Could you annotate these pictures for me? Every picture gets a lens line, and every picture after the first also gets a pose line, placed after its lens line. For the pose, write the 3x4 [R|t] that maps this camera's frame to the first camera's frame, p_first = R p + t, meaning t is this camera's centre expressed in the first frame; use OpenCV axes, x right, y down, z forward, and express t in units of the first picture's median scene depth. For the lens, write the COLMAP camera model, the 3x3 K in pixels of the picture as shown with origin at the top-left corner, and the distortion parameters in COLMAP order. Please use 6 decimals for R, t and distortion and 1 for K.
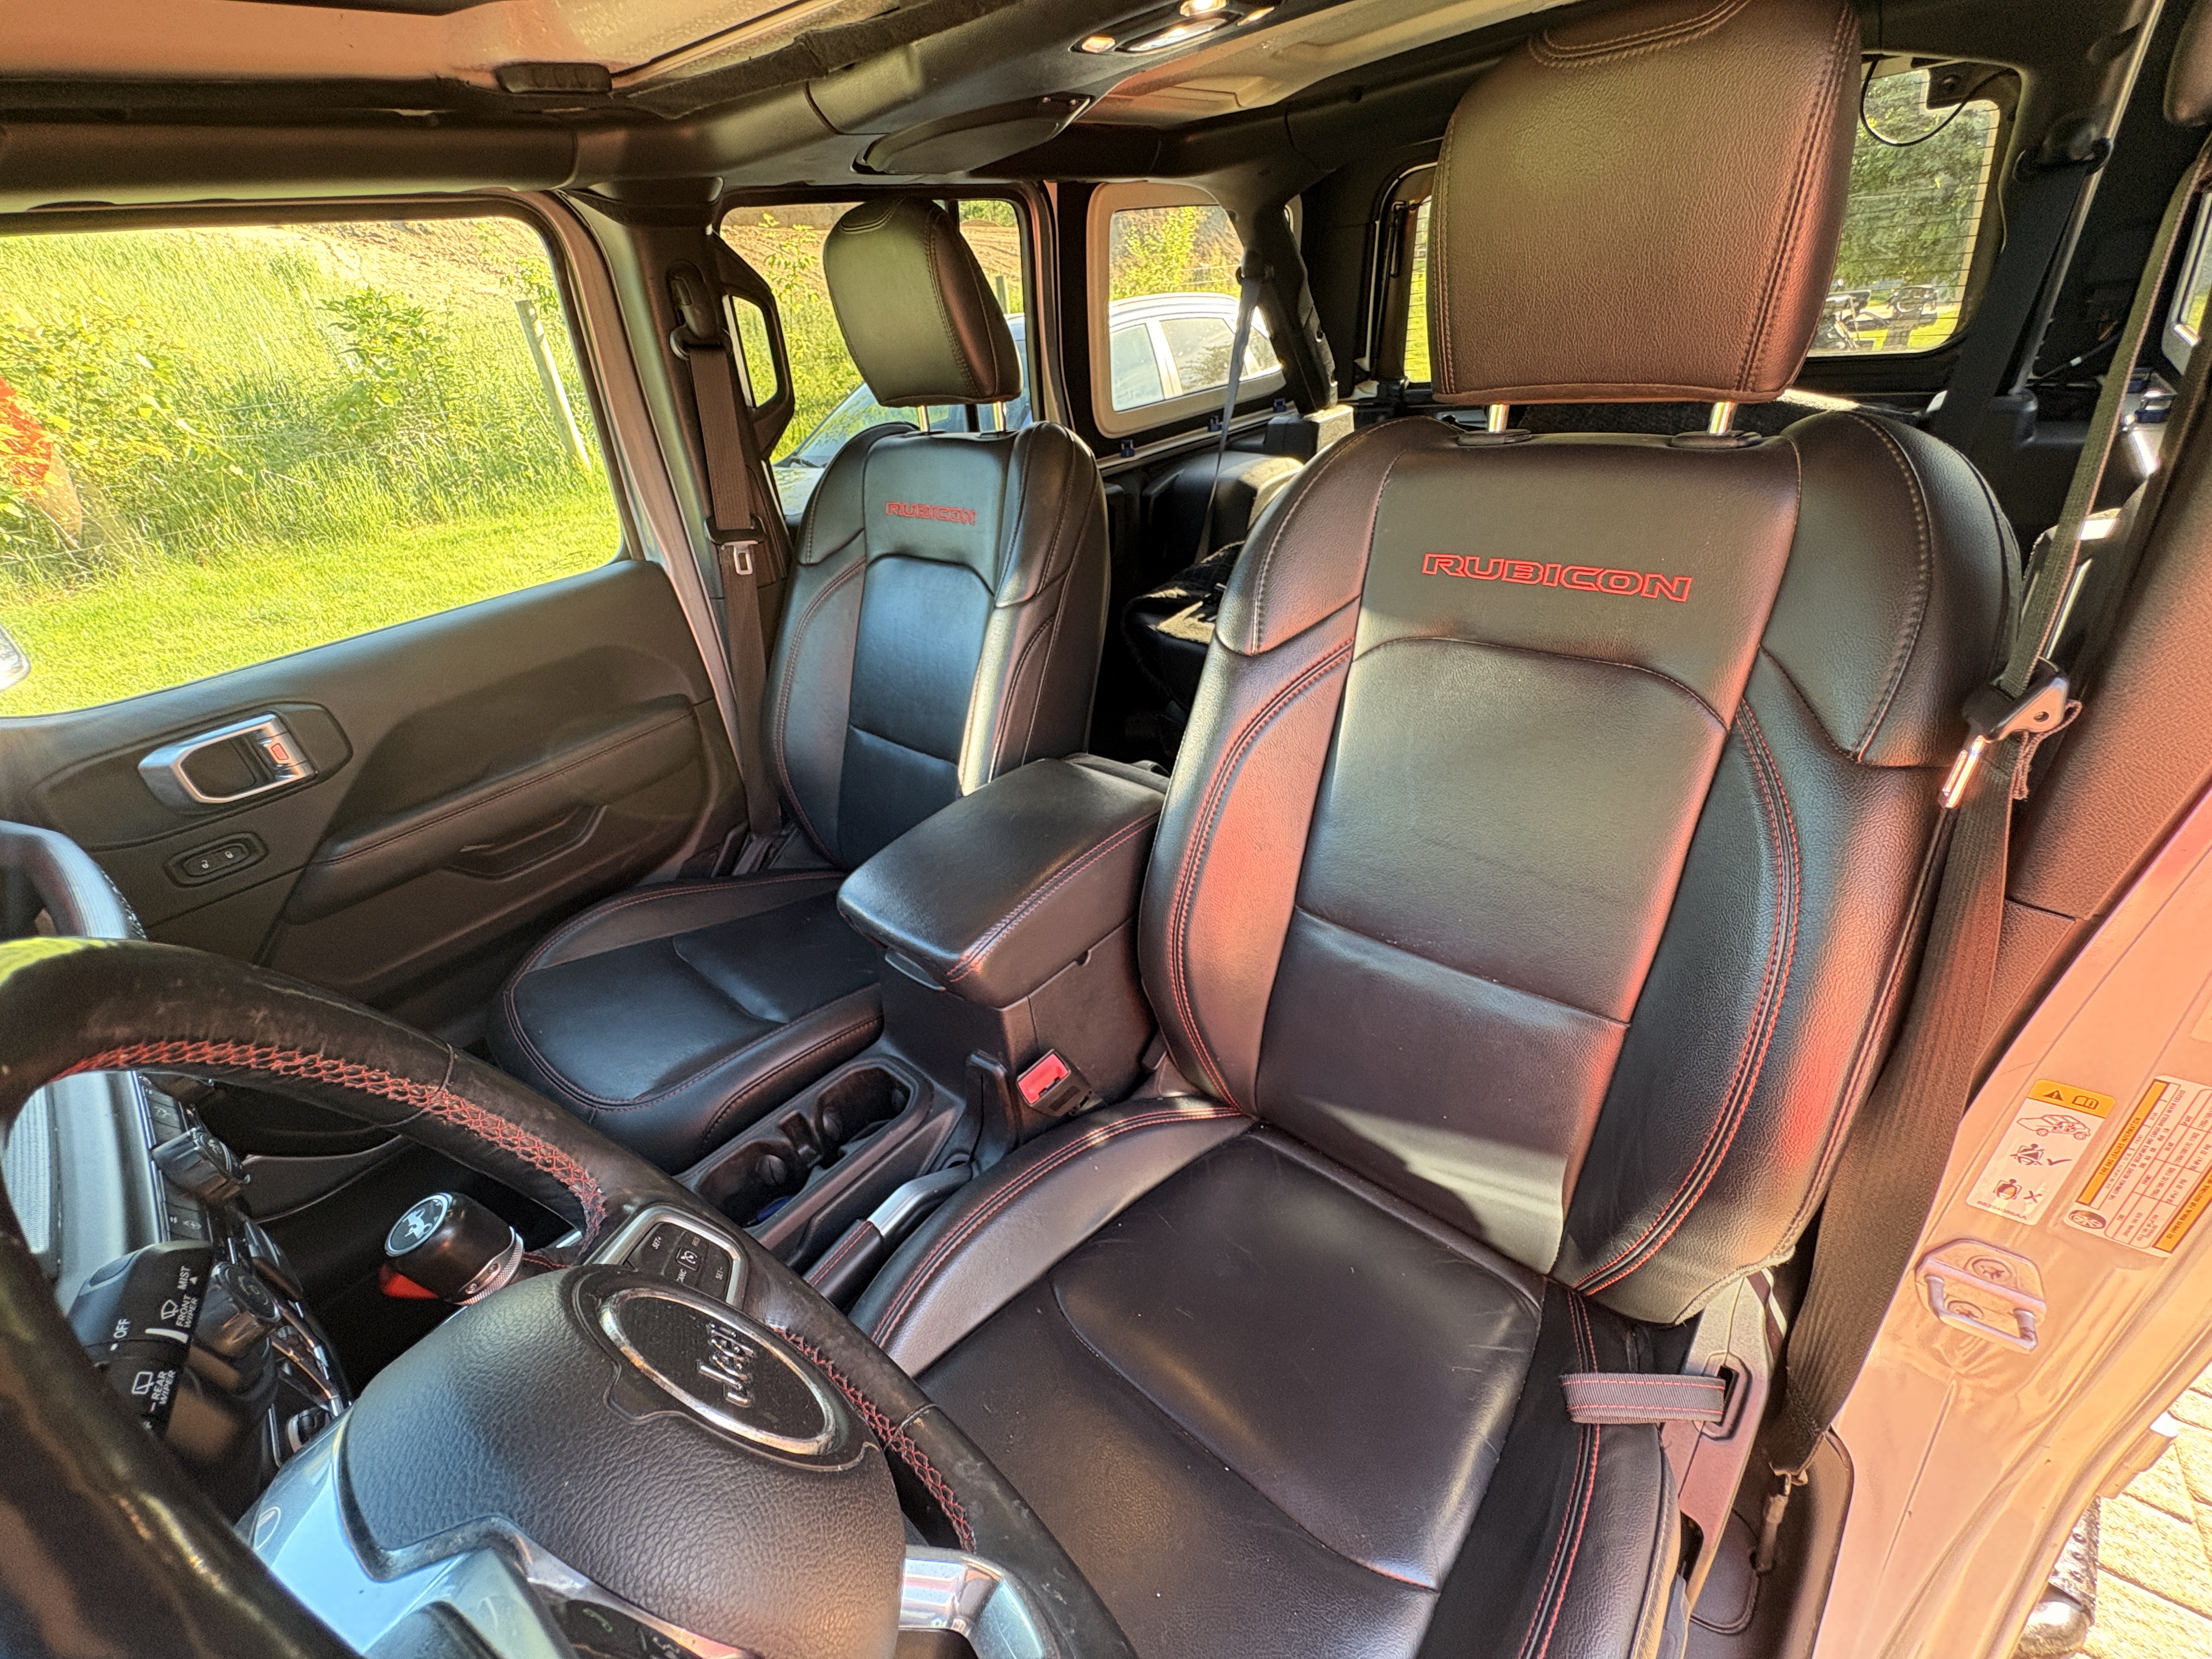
lens RADIAL K [[874.4, 0, 1107.3], [0, 874.4, 837.2], [0, 0, 1]] dist [0.001455, 0.000266]
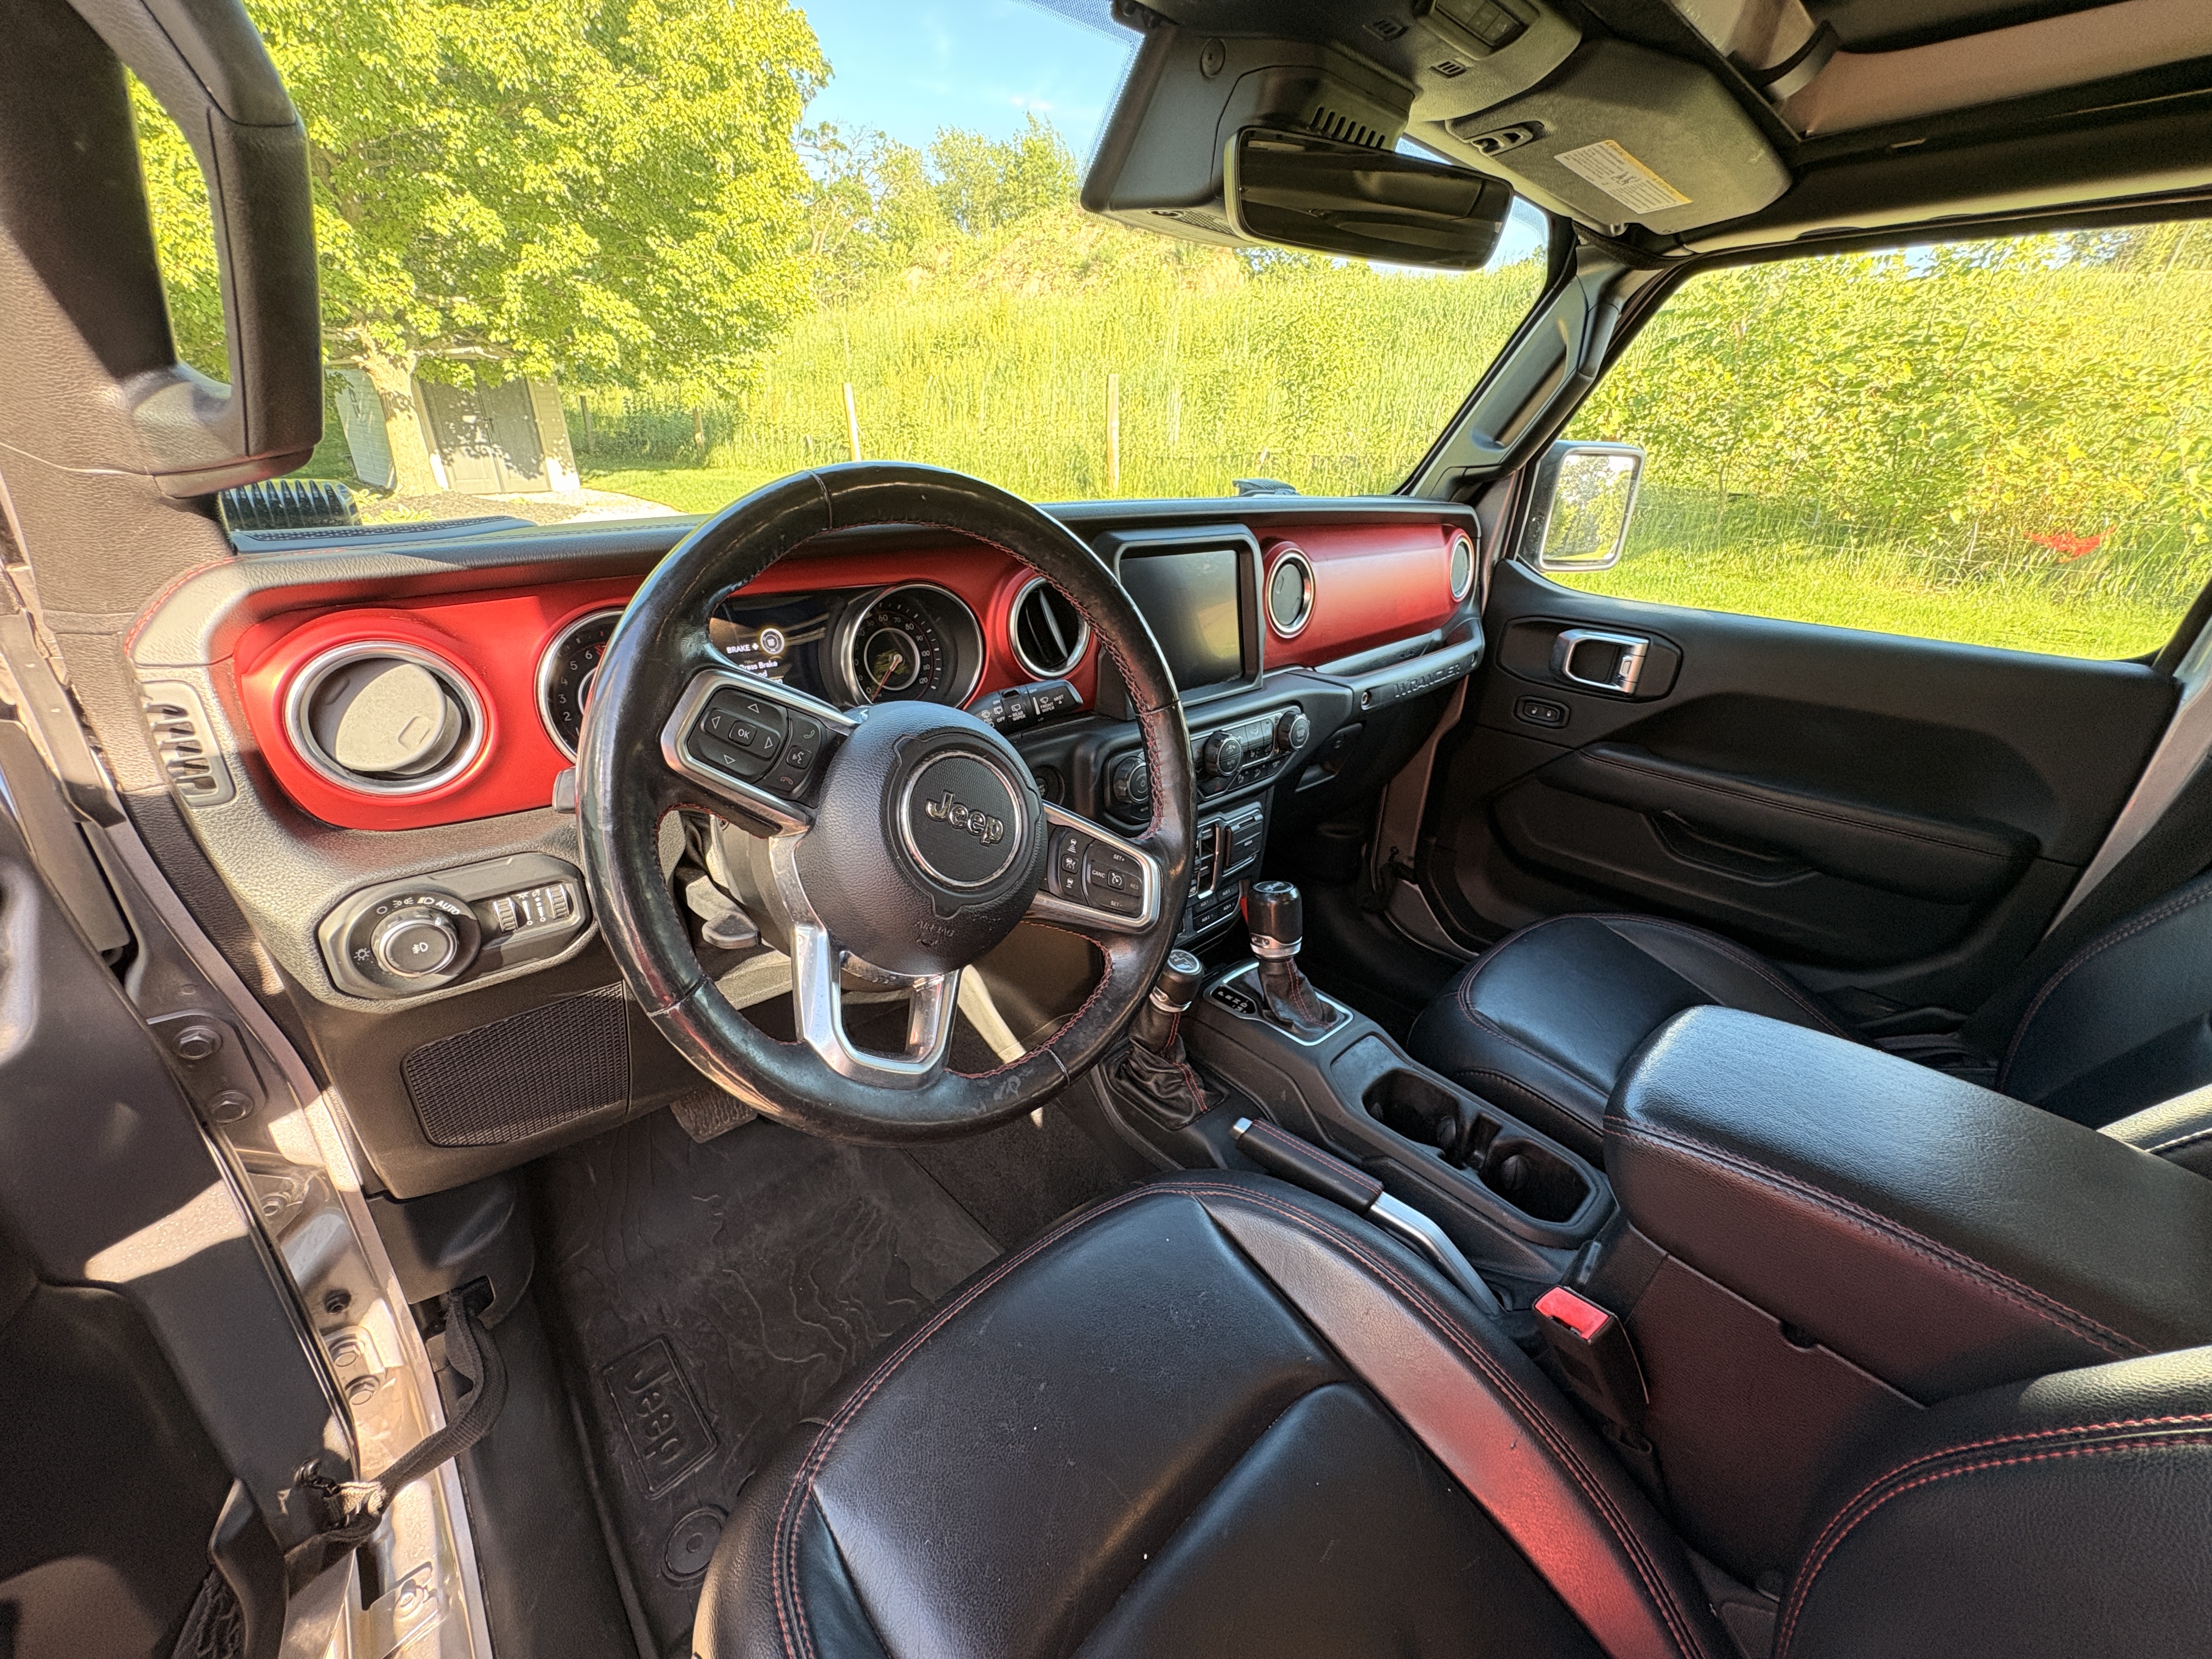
lens RADIAL K [[874.4, 0, 1100.4], [0, 874.4, 824.9], [0, 0, 1]] dist [0.001455, 0.000266]
pose [[-0.119040, 0.485856, -0.865895, 0.324870], [-0.546156, 0.696263, 0.465759, -0.106536], [0.829182, 0.528358, 0.182470, 0.255938]]
